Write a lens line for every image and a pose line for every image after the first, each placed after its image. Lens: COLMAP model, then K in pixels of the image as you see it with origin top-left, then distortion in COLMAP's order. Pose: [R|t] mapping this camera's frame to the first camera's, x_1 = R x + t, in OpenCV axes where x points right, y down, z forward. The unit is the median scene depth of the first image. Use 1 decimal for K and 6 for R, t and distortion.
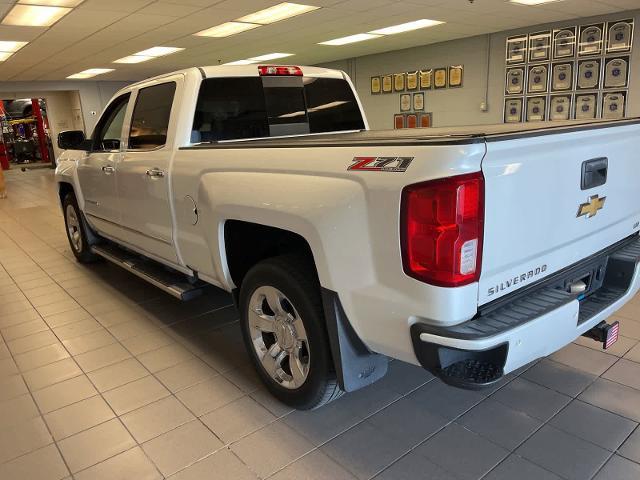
lens RADIAL K [[487.4, 0, 320.0], [0, 487.4, 240.0], [0, 0, 1]] dist [0.000488, -0.030099]
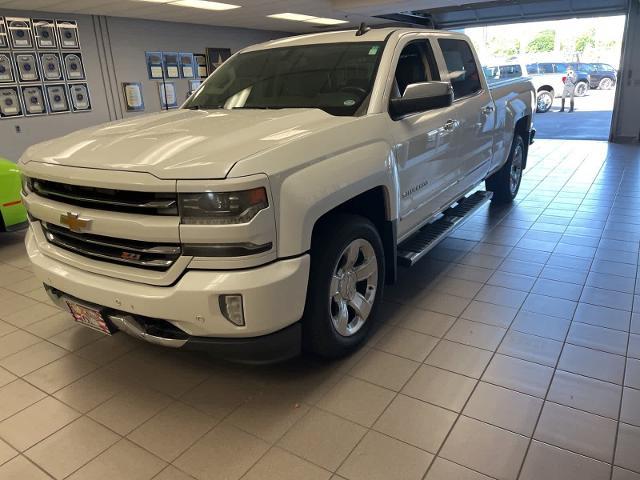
lens RADIAL K [[496.7, 0, 320.0], [0, 496.7, 240.0], [0, 0, 1]] dist [0.000491, -0.006775]
pose [[-0.279450, -0.235397, 0.930858, -0.744244], [0.302951, 0.898342, 0.318123, -0.169437], [-0.911114, 0.370904, -0.179728, 0.815178]]
